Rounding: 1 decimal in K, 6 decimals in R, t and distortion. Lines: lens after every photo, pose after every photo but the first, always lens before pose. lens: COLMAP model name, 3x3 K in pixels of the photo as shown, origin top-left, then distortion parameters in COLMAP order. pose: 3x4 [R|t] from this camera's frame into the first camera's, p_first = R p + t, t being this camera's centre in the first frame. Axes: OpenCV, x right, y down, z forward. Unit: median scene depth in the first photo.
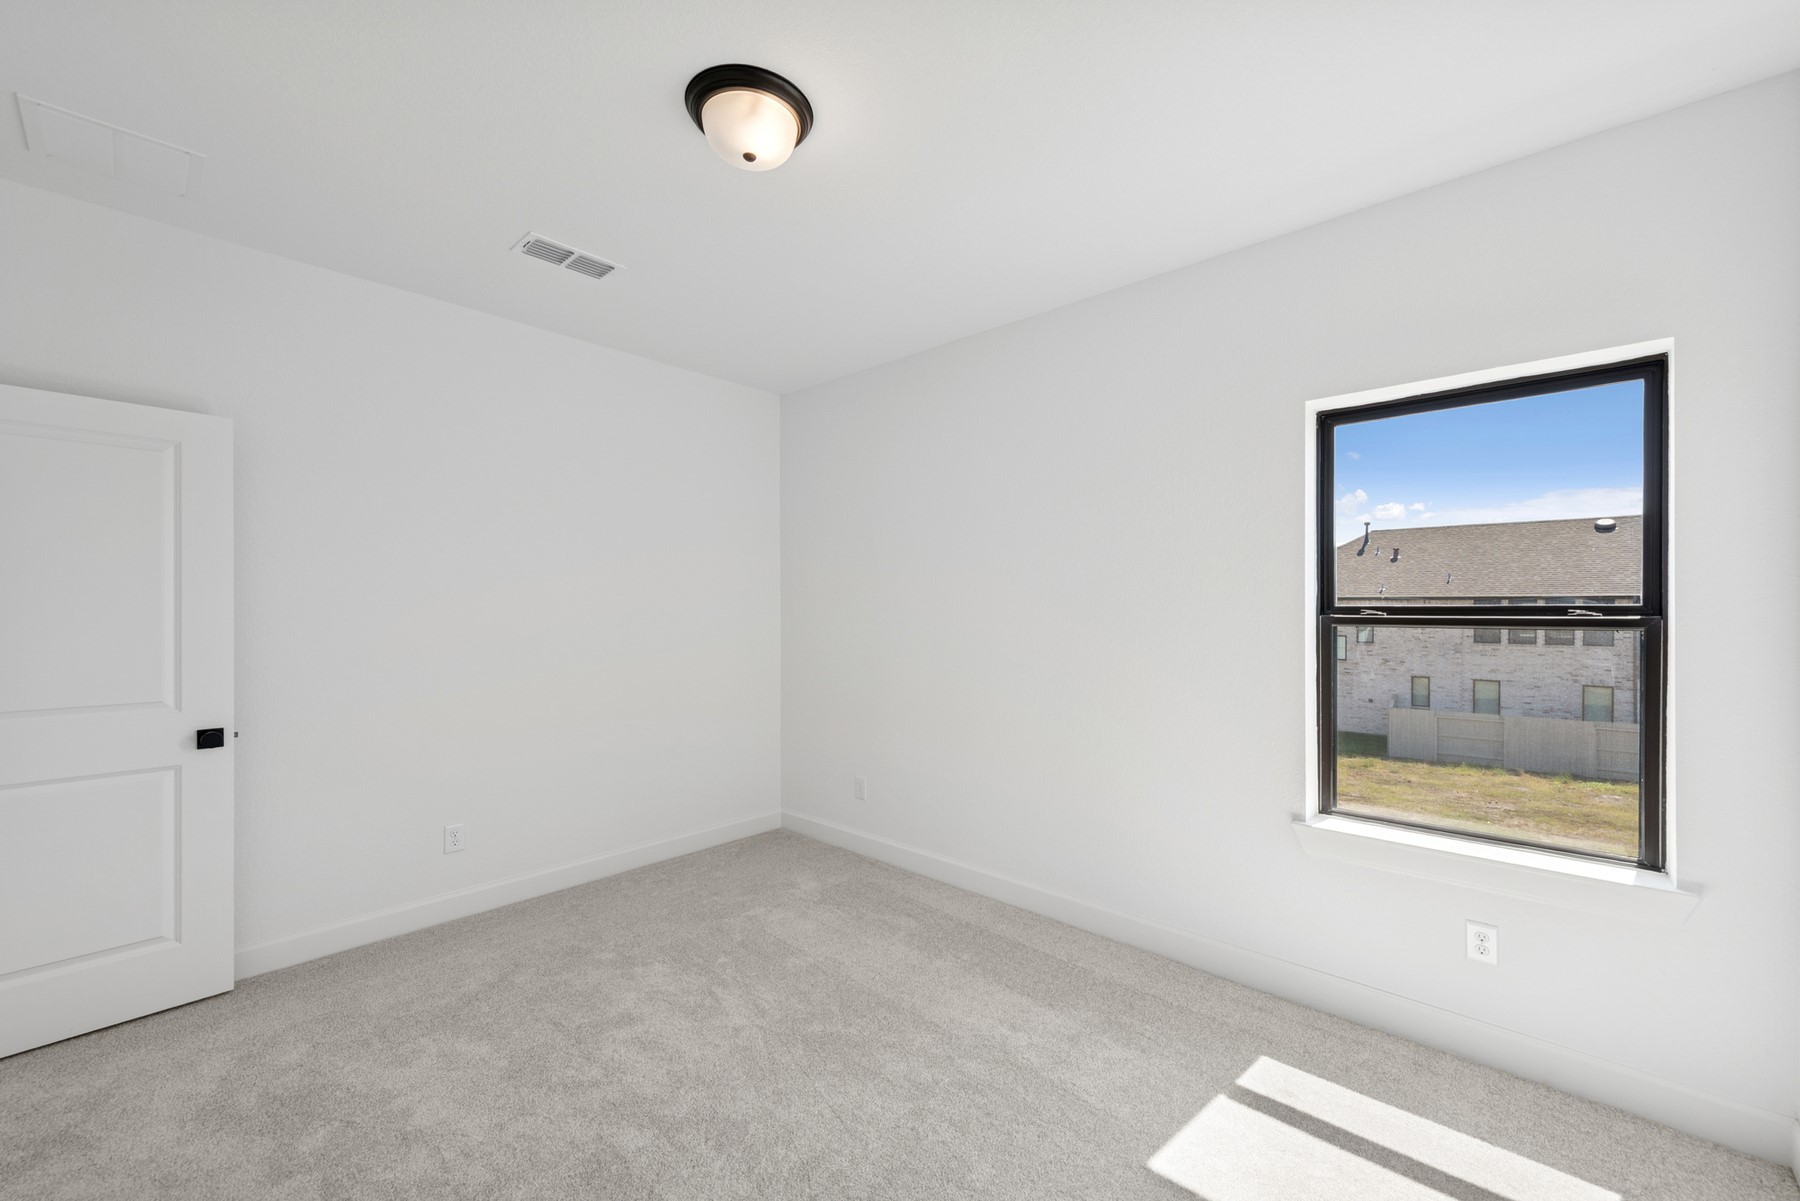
lens RADIAL K [[719.8, 0, 904.8], [0, 719.8, 610.0], [0, 0, 1]] dist [0.001713, -0.000676]
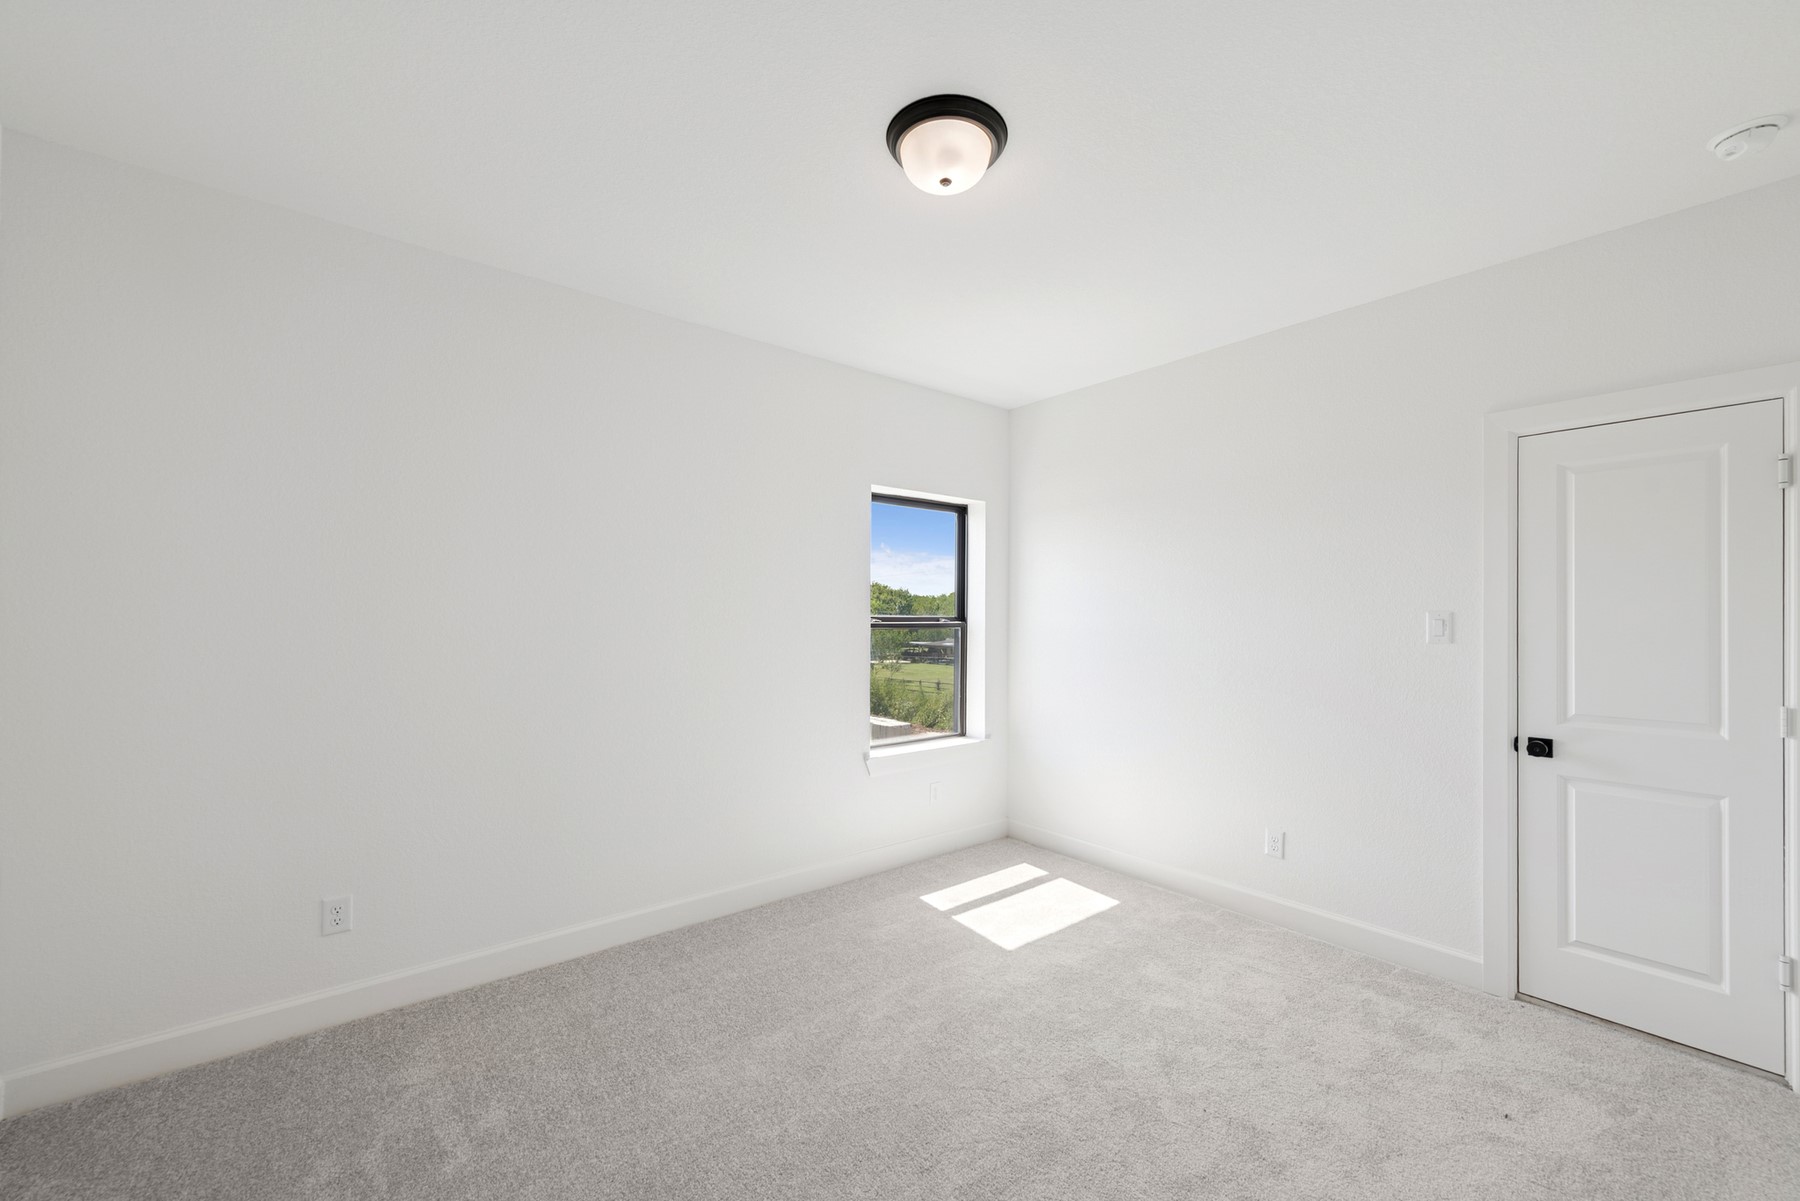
lens RADIAL K [[719.8, 0, 904.8], [0, 719.8, 610.0], [0, 0, 1]] dist [0.001713, -0.000676]
pose [[0.128617, 0.010882, 0.991635, -1.161972], [-0.003862, 0.999938, -0.010472, -0.003887], [-0.991687, -0.002483, 0.128651, 0.873986]]
